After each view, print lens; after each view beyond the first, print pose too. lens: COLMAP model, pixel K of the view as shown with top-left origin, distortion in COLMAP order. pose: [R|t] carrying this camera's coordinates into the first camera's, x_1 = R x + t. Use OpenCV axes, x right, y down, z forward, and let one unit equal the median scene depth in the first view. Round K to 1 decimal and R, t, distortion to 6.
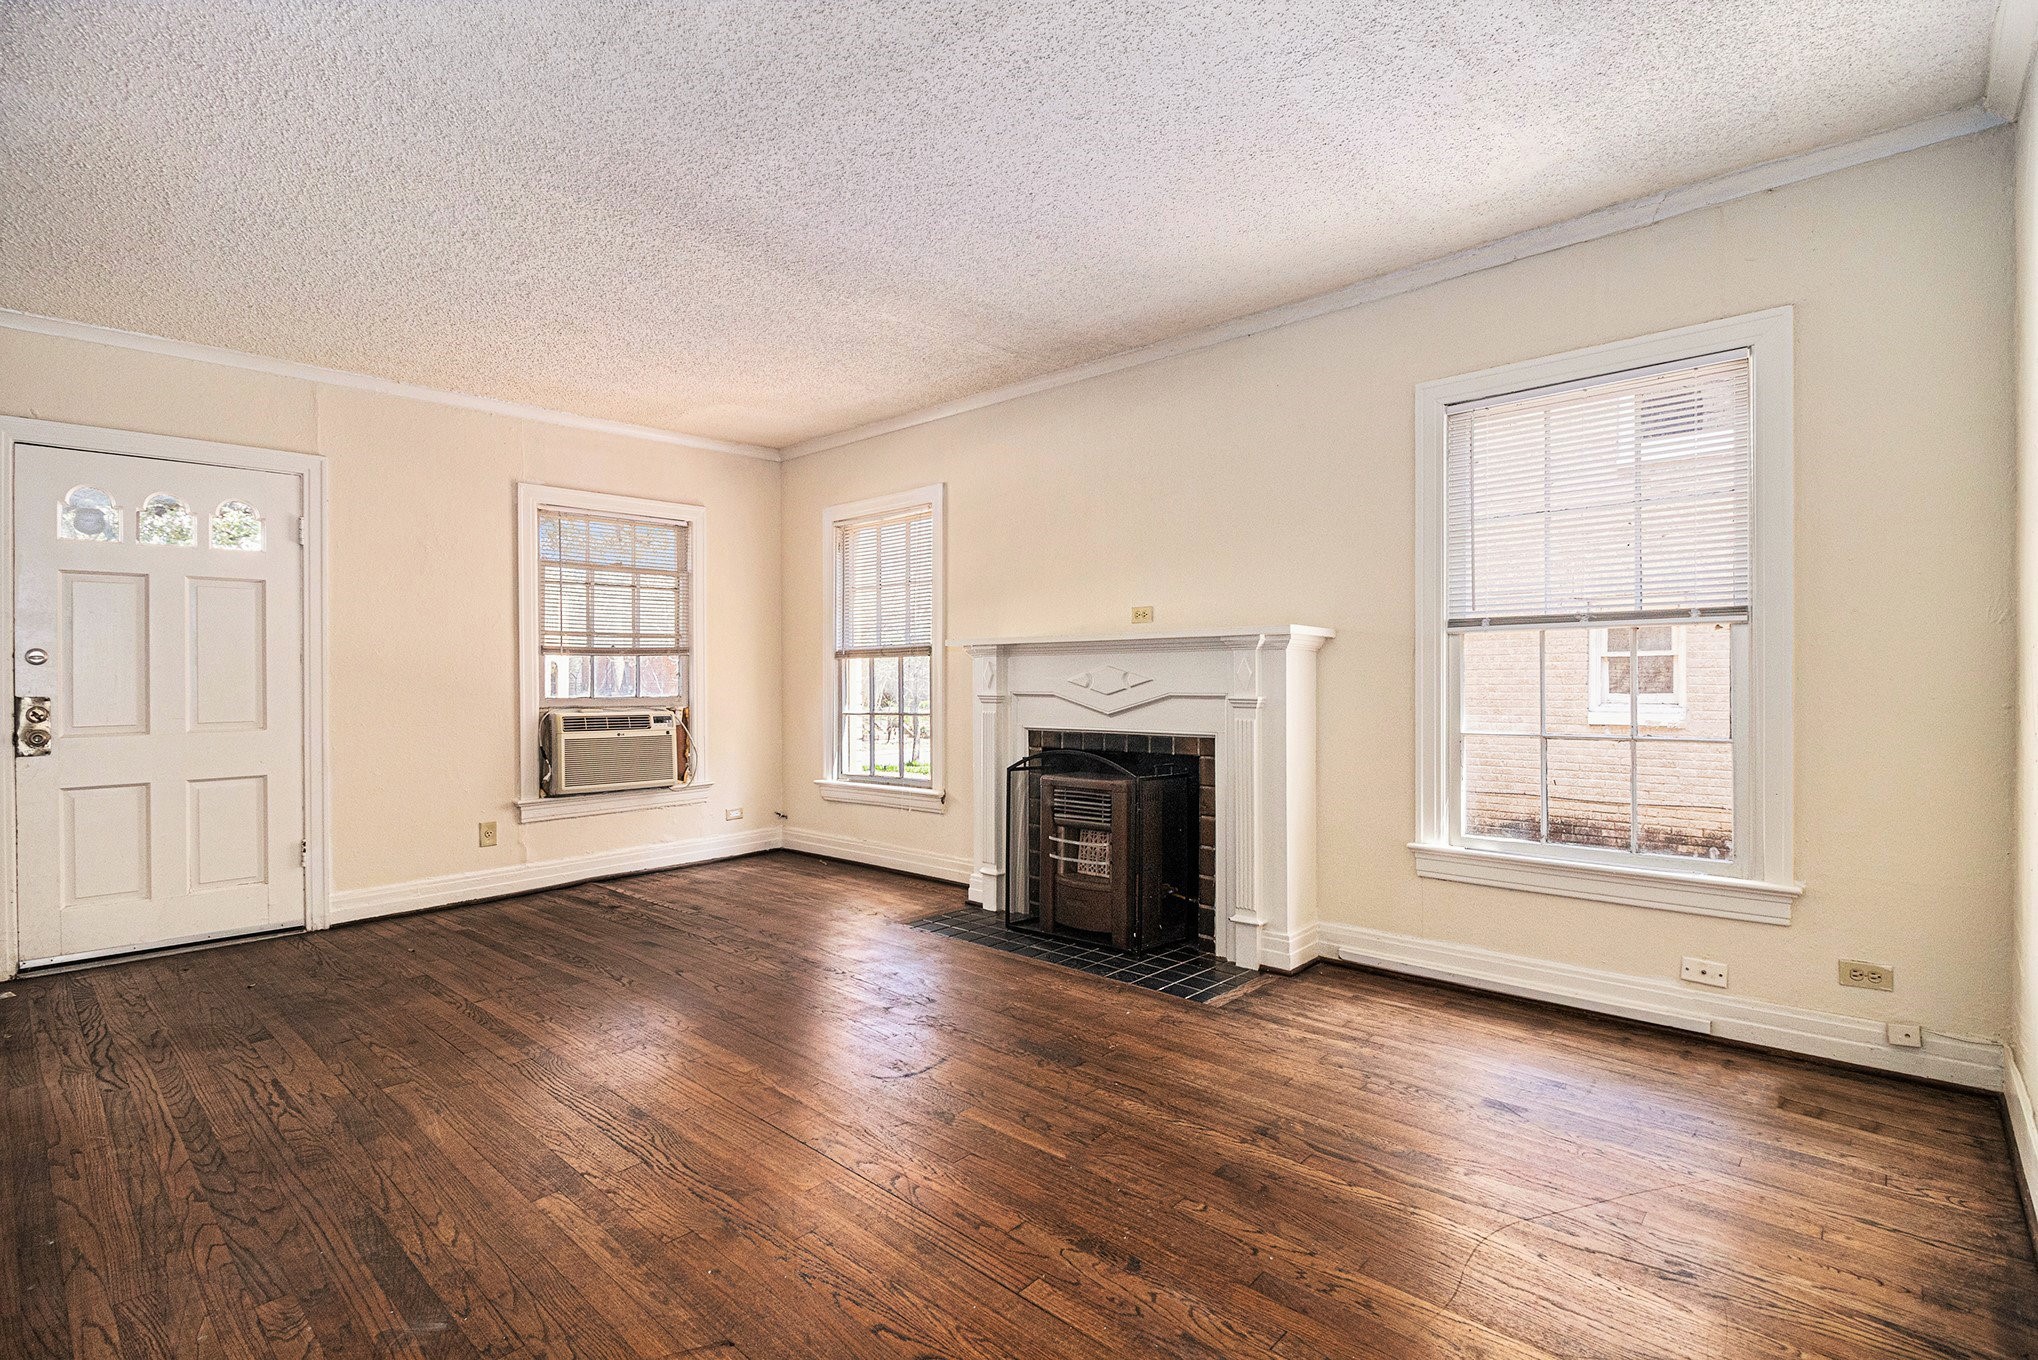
lens RADIAL K [[951.6, 0, 1019.4], [0, 951.6, 669.1], [0, 0, 1]] dist [-0.002992, -0.011604]
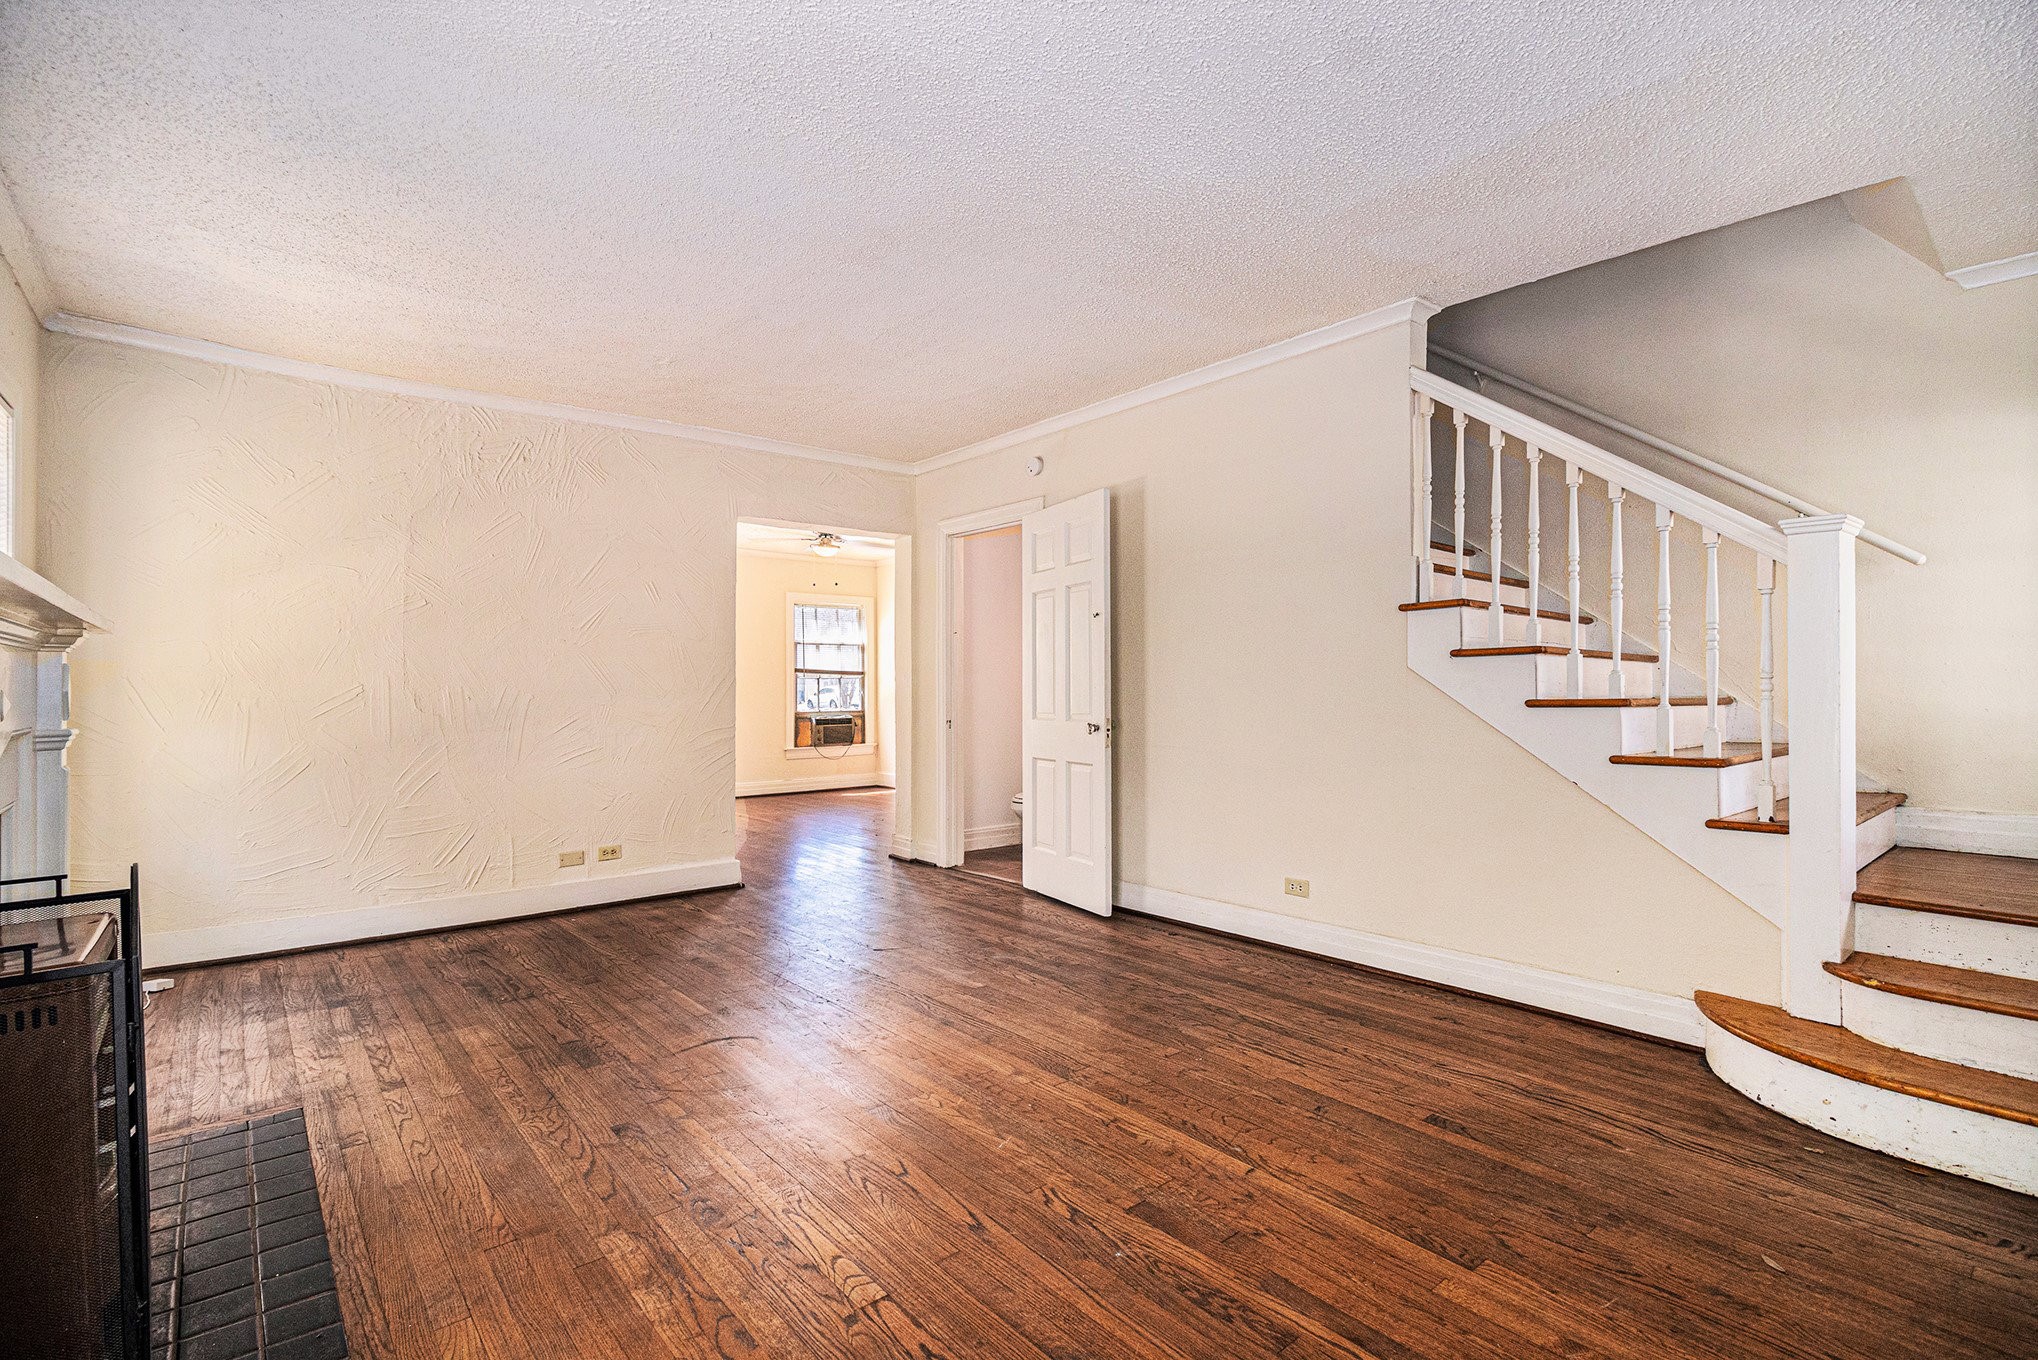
lens RADIAL K [[951.6, 0, 1031.7], [0, 951.6, 674.3], [0, 0, 1]] dist [-0.002992, -0.011604]
pose [[-0.992503, 0.011644, 0.121663, -0.366616], [0.009607, 0.999804, -0.017319, 0.008300], [-0.121841, -0.016020, -0.992420, 1.229791]]
